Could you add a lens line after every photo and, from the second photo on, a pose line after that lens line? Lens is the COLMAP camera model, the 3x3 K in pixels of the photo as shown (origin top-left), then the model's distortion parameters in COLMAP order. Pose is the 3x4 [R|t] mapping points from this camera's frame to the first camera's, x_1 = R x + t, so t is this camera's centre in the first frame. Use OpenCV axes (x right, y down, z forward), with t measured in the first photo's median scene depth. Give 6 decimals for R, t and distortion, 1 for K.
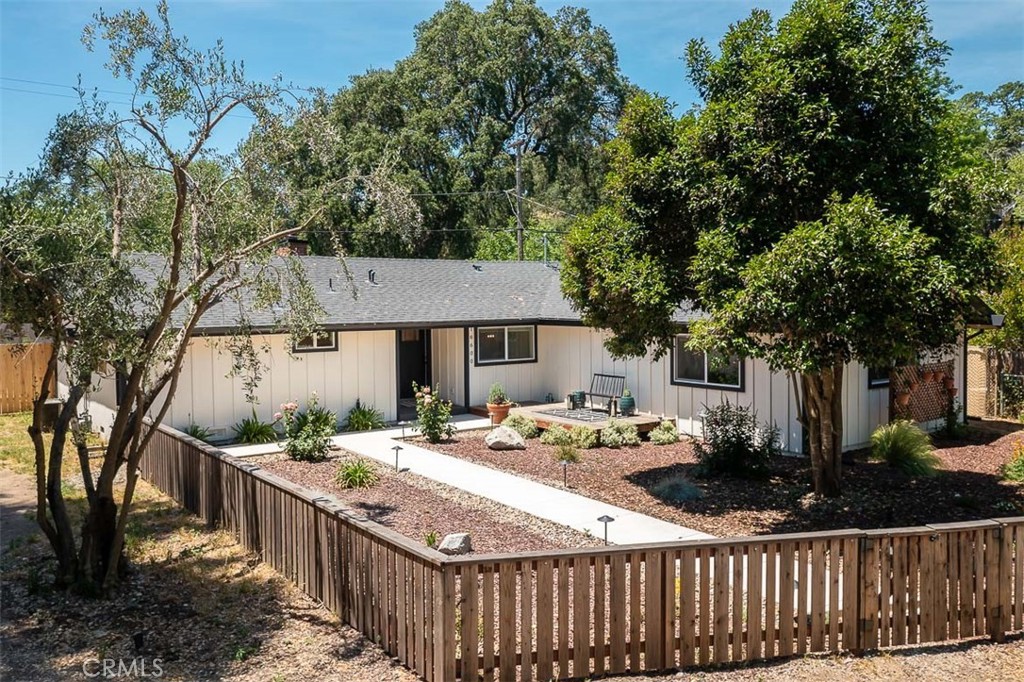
lens RADIAL K [[787.5, 0, 511.4], [0, 787.5, 344.8], [0, 0, 1]] dist [0.002251, 0.009740]
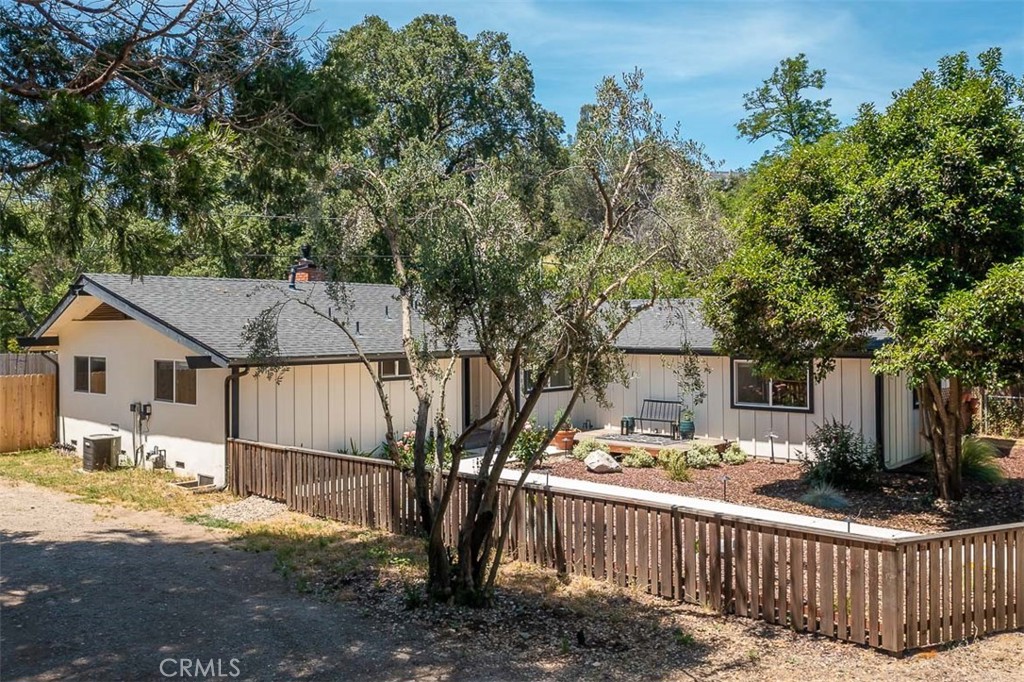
lens RADIAL K [[843.1, 0, 512.4], [0, 843.1, 336.0], [0, 0, 1]] dist [0.011093, -0.012920]
pose [[0.980918, 0.001940, 0.194411, -0.379083], [0.007465, 0.998837, -0.047631, 0.006564], [-0.194277, 0.048173, 0.979763, -0.071540]]
